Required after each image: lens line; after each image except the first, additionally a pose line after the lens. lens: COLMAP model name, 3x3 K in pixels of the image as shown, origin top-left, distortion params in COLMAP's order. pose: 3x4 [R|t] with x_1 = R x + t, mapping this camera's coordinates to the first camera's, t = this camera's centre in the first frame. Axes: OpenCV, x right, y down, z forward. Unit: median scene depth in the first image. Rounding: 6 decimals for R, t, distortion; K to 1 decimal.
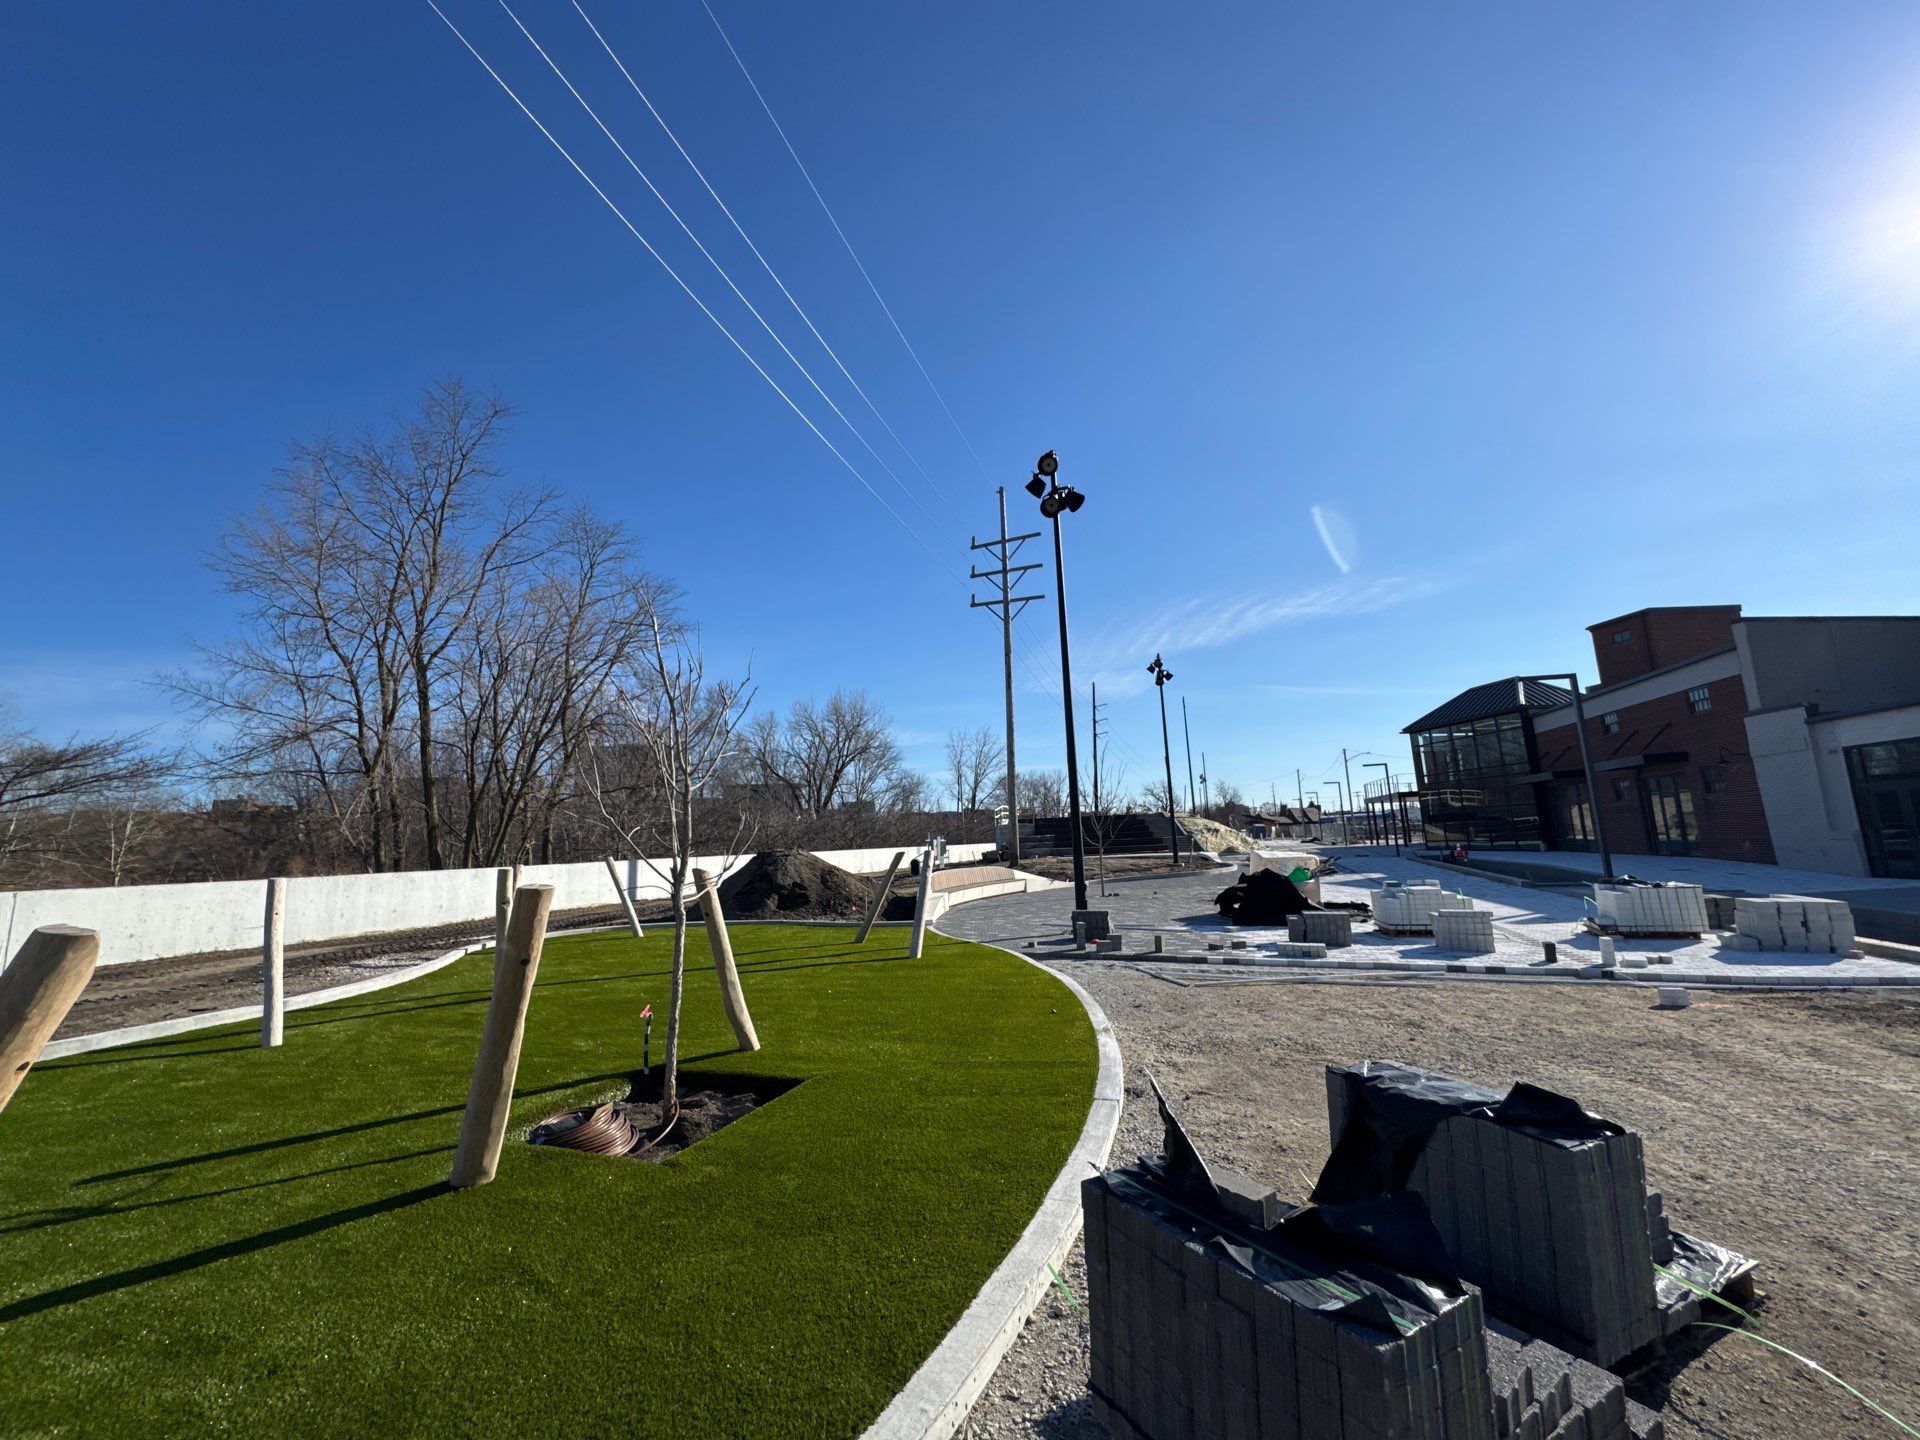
lens RADIAL K [[768.6, 0, 959.9], [0, 768.6, 716.3], [0, 0, 1]] dist [0.001757, -0.000727]
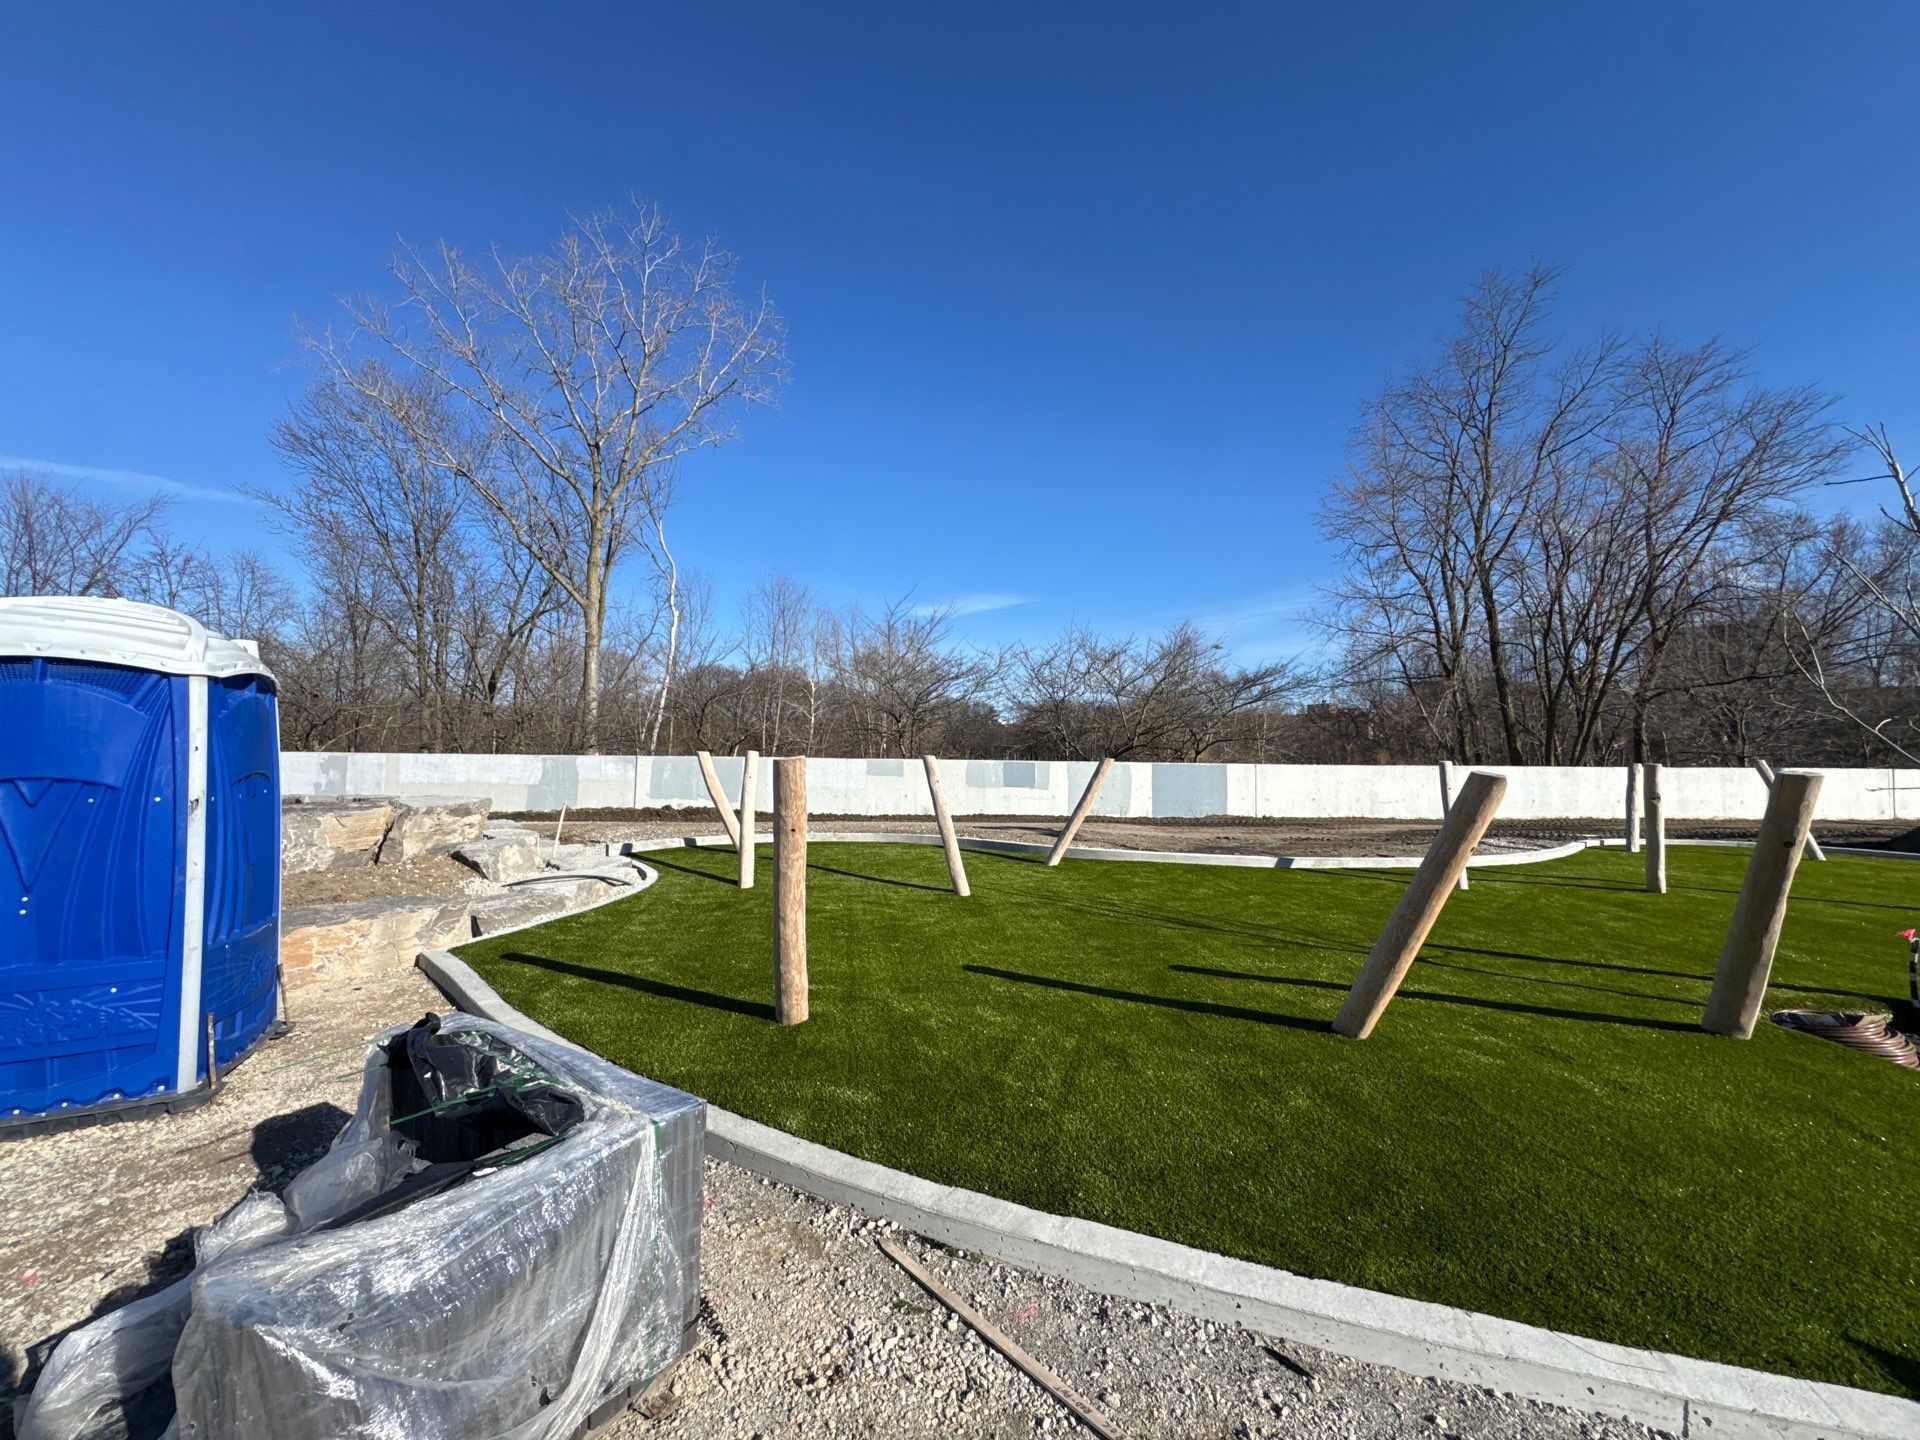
lens RADIAL K [[768.6, 0, 958.1], [0, 768.6, 717.6], [0, 0, 1]] dist [0.001757, -0.000727]
pose [[0.370217, -0.005113, -0.928931, -0.001503], [0.126703, 0.990917, 0.045042, -0.007095], [0.920264, -0.134374, 0.367502, -0.066795]]
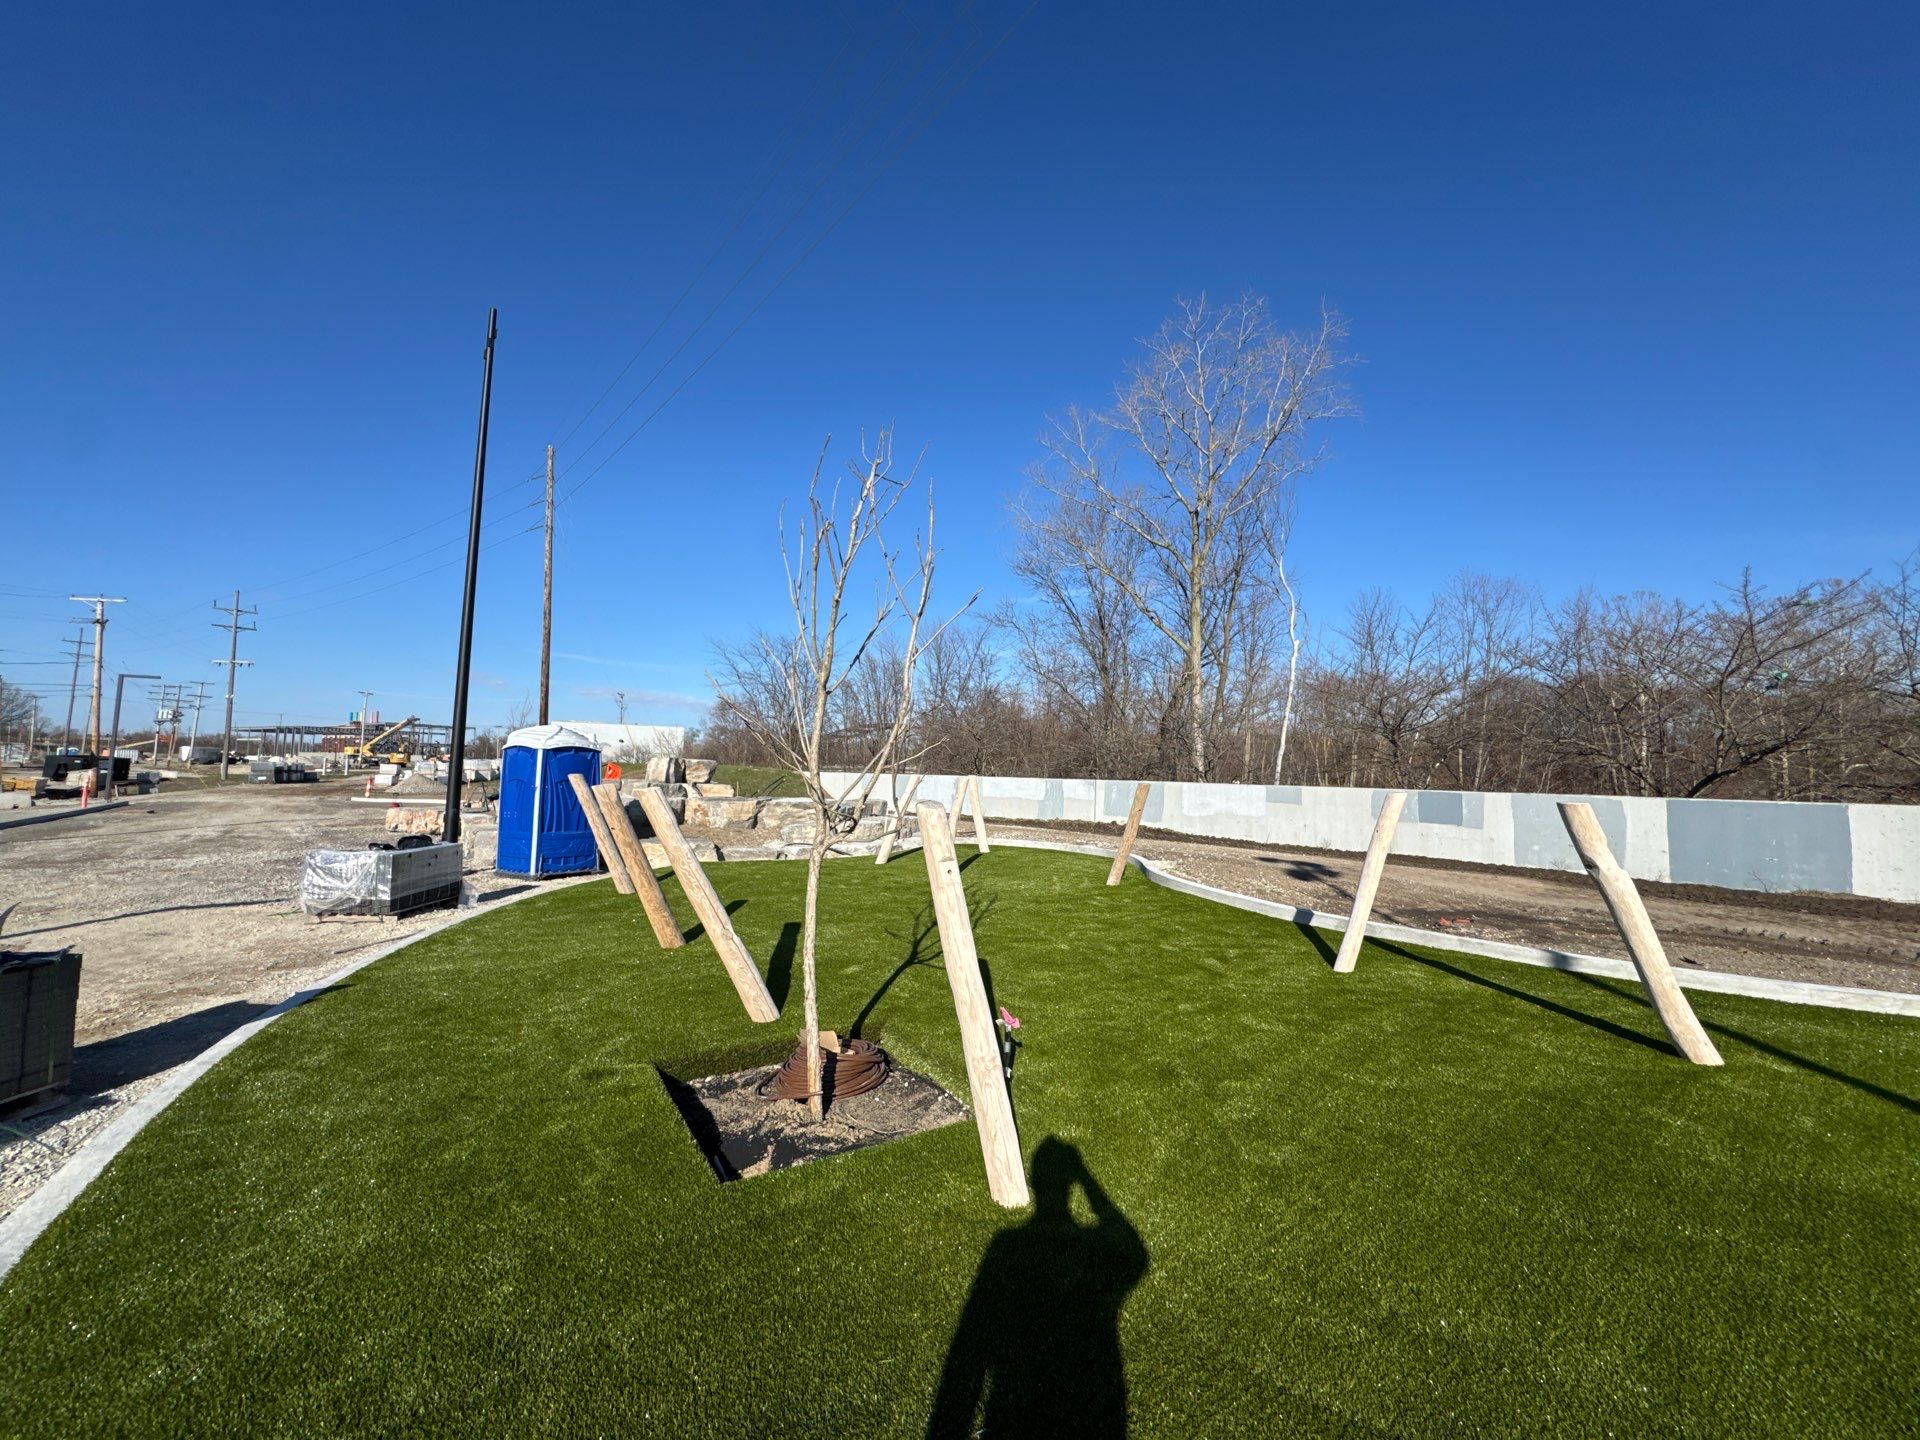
lens RADIAL K [[768.6, 0, 961.4], [0, 768.6, 720.3], [0, 0, 1]] dist [0.001757, -0.000727]
pose [[-0.590502, -0.031619, -0.806417, 0.033188], [0.130905, 0.982247, -0.134369, 0.065654], [0.796349, -0.184909, -0.575880, 0.387687]]
